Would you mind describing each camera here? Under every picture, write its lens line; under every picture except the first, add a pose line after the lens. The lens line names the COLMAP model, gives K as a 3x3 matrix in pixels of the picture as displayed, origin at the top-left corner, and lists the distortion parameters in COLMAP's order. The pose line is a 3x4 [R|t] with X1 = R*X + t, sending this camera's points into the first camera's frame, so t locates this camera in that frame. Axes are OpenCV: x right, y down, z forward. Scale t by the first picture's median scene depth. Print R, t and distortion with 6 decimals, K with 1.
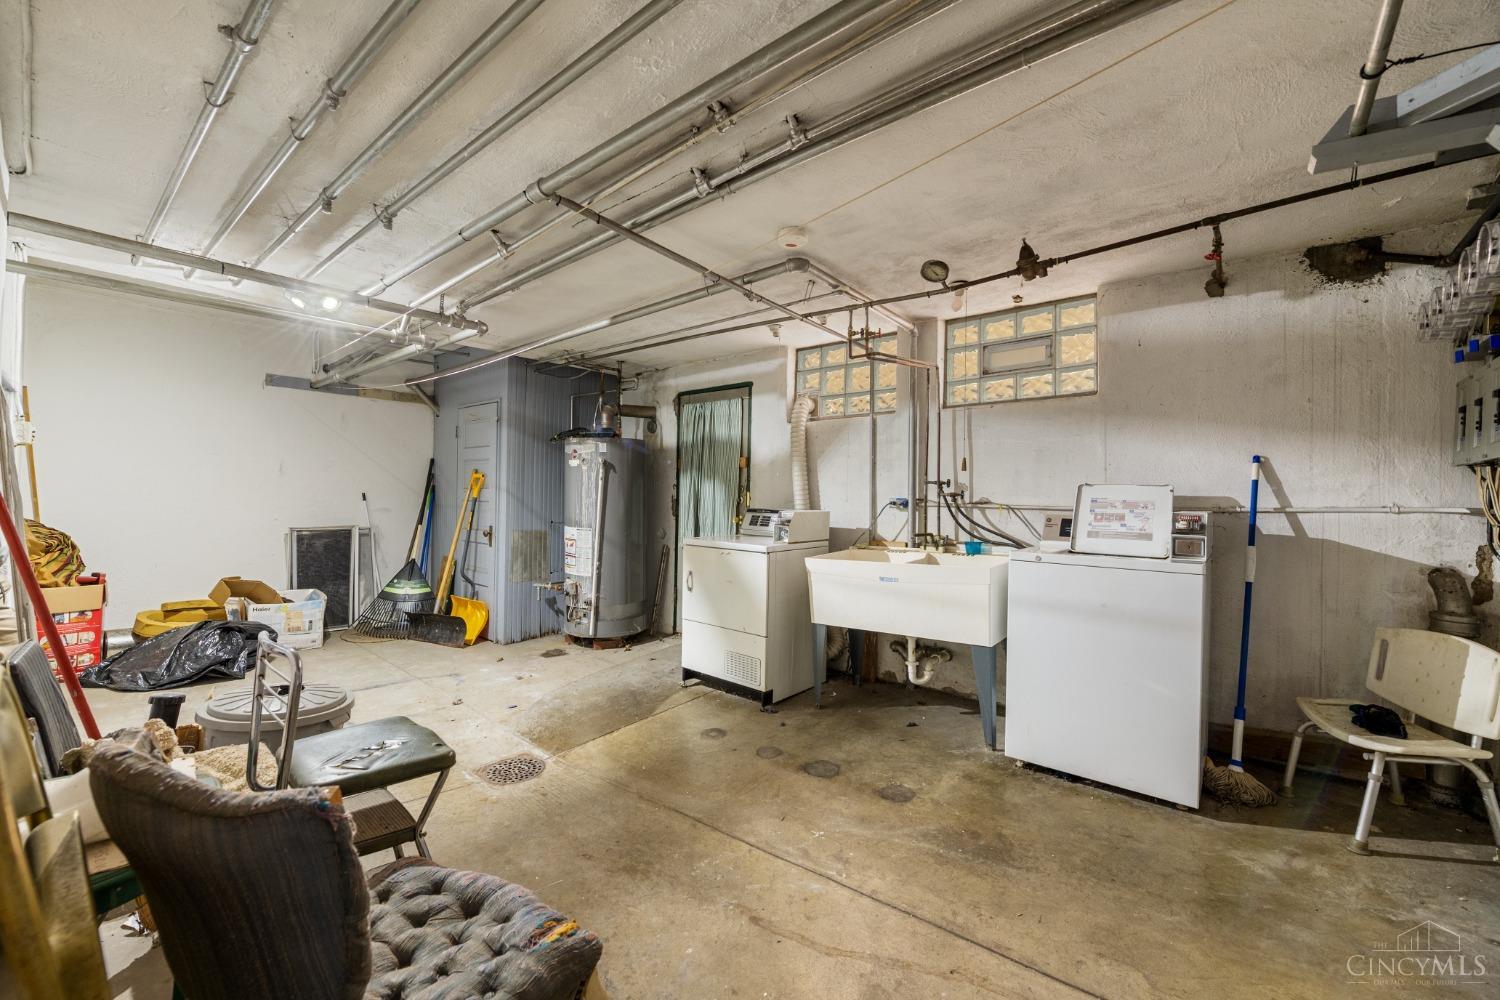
lens RADIAL K [[603.4, 0, 752.4], [0, 603.4, 504.6], [0, 0, 1]] dist [-0.010867, -0.000108]
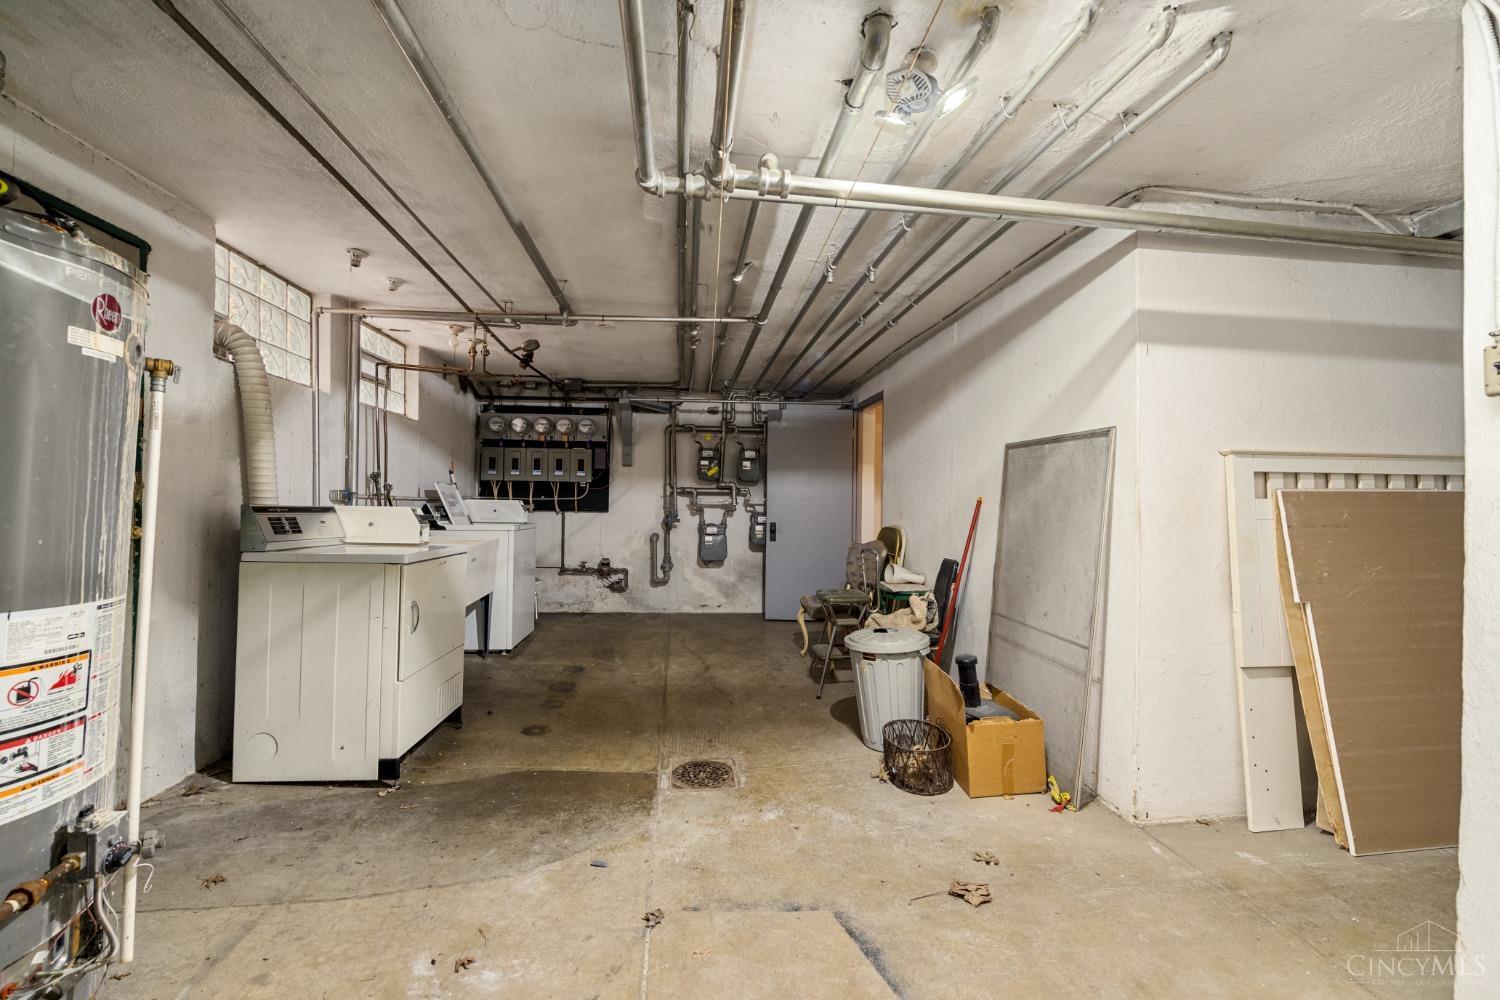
lens RADIAL K [[603.4, 0, 752.4], [0, 603.4, 500.2], [0, 0, 1]] dist [-0.010867, -0.000108]
pose [[-0.733106, -0.024283, 0.679680, -0.998590], [-0.025348, 0.999644, 0.008375, -0.020780], [-0.679642, -0.011089, -0.733461, 1.491844]]
